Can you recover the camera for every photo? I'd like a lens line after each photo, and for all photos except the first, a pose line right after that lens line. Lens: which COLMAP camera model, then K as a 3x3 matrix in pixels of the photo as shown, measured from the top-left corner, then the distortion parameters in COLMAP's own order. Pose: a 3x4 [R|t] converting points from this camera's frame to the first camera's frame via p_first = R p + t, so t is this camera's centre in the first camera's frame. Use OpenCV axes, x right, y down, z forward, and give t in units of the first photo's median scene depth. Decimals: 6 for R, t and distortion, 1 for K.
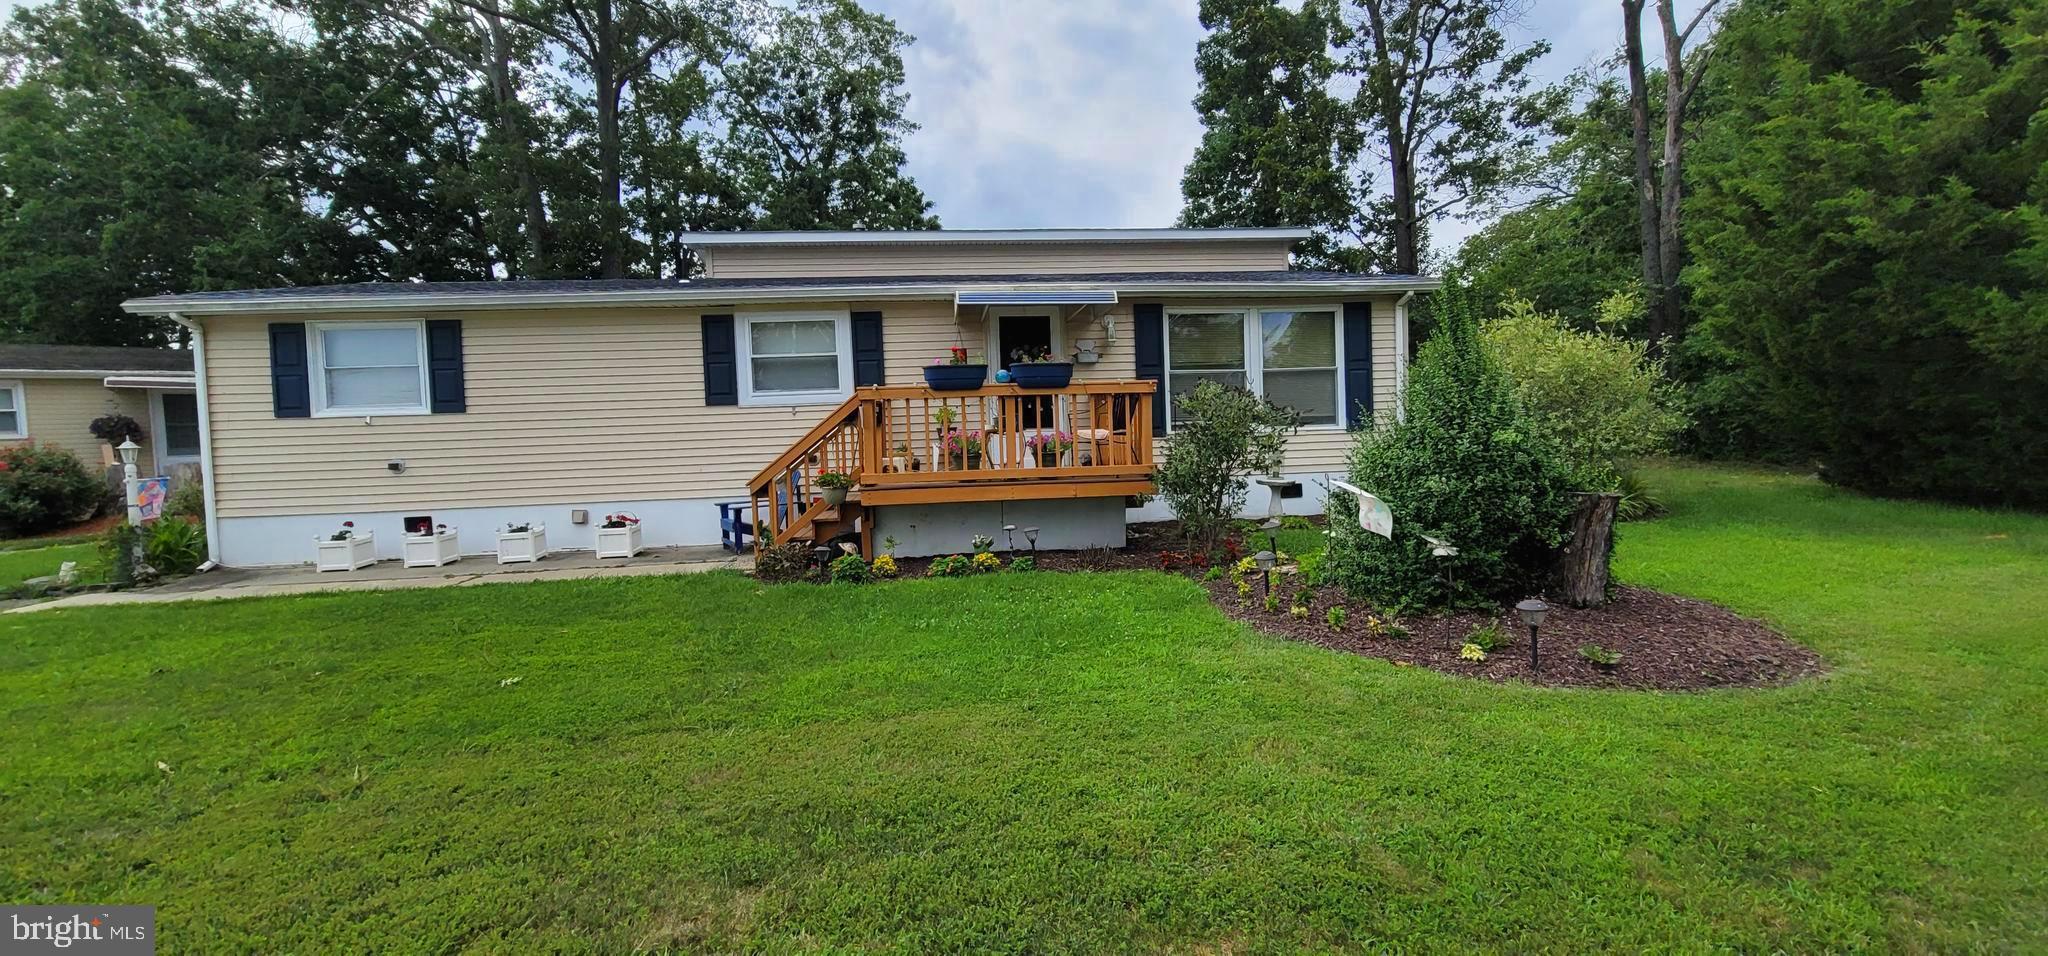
lens RADIAL K [[836.4, 0, 1028.4], [0, 836.4, 473.1], [0, 0, 1]] dist [-0.009441, 0.003267]
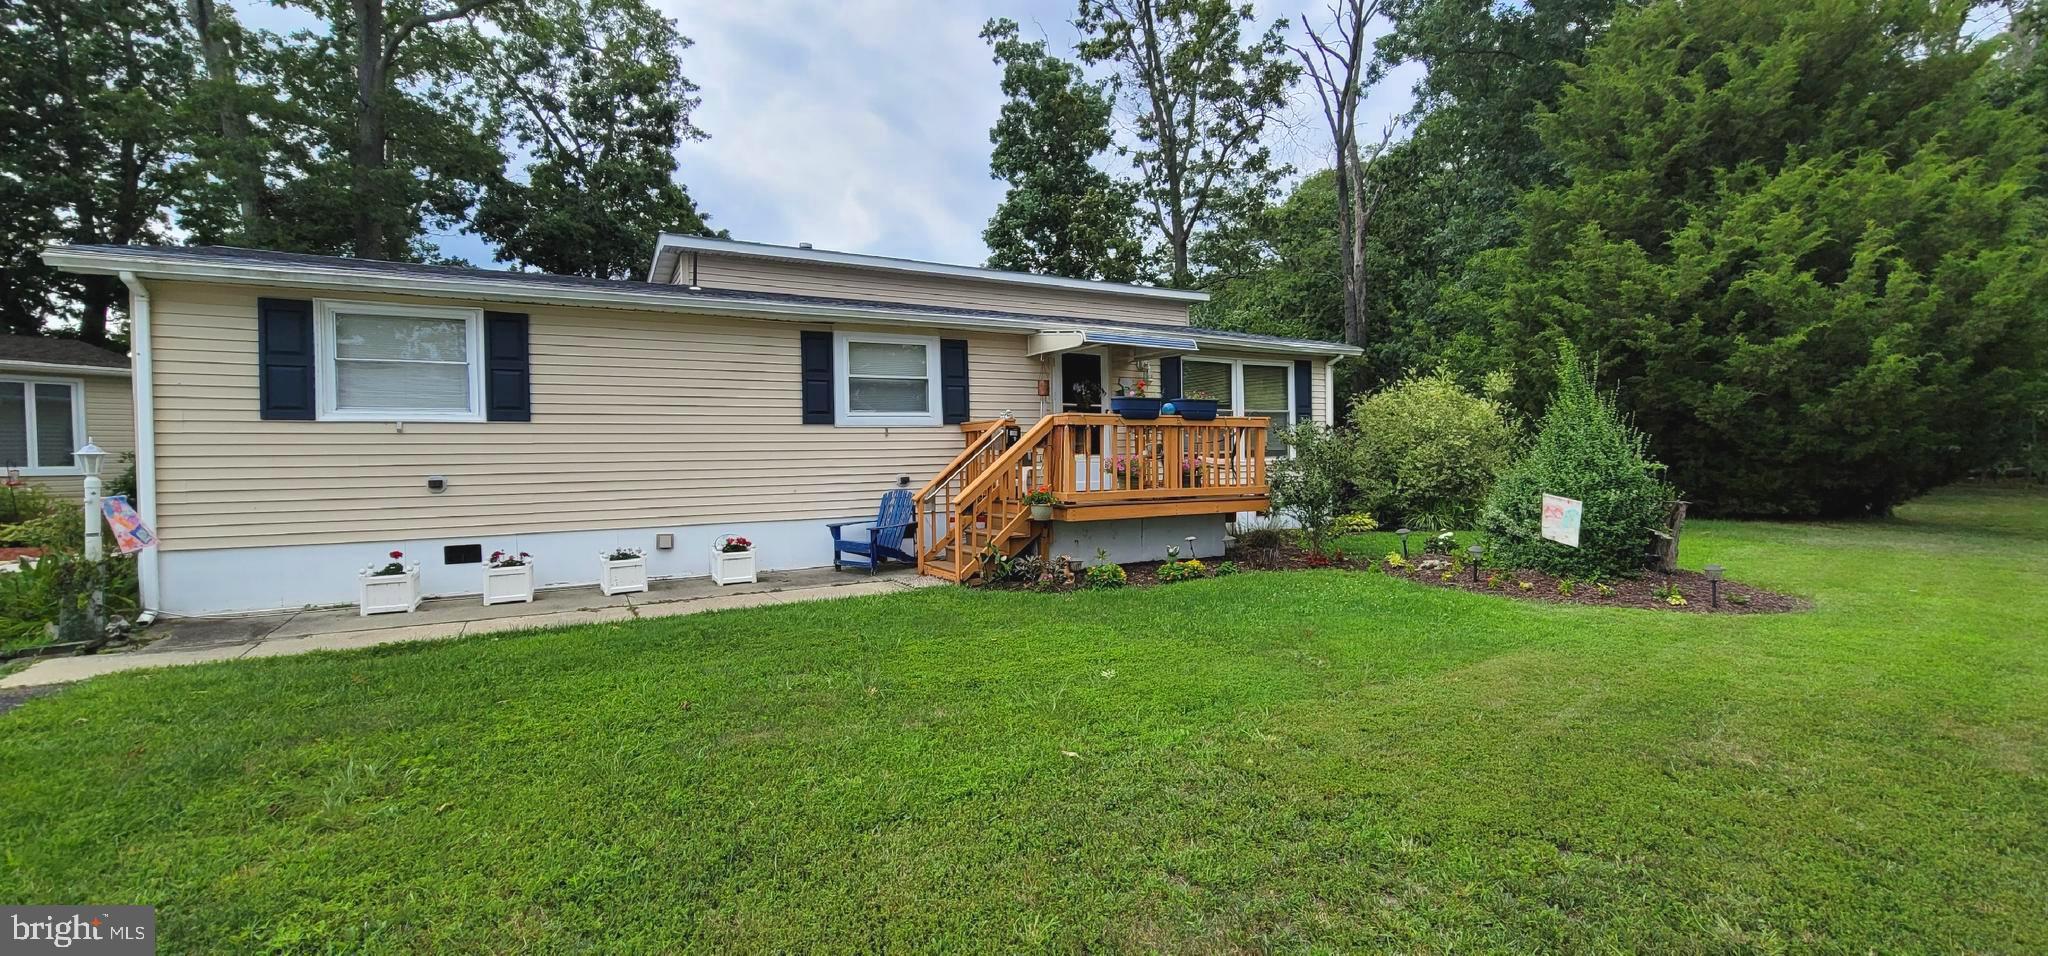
lens RADIAL K [[836.4, 0, 1028.4], [0, 836.4, 473.1], [0, 0, 1]] dist [-0.009441, 0.003267]
pose [[0.917640, 0.012827, 0.397207, -0.546201], [0.002675, 0.999257, -0.038448, 0.014172], [-0.397405, 0.036344, 0.916923, 0.015445]]
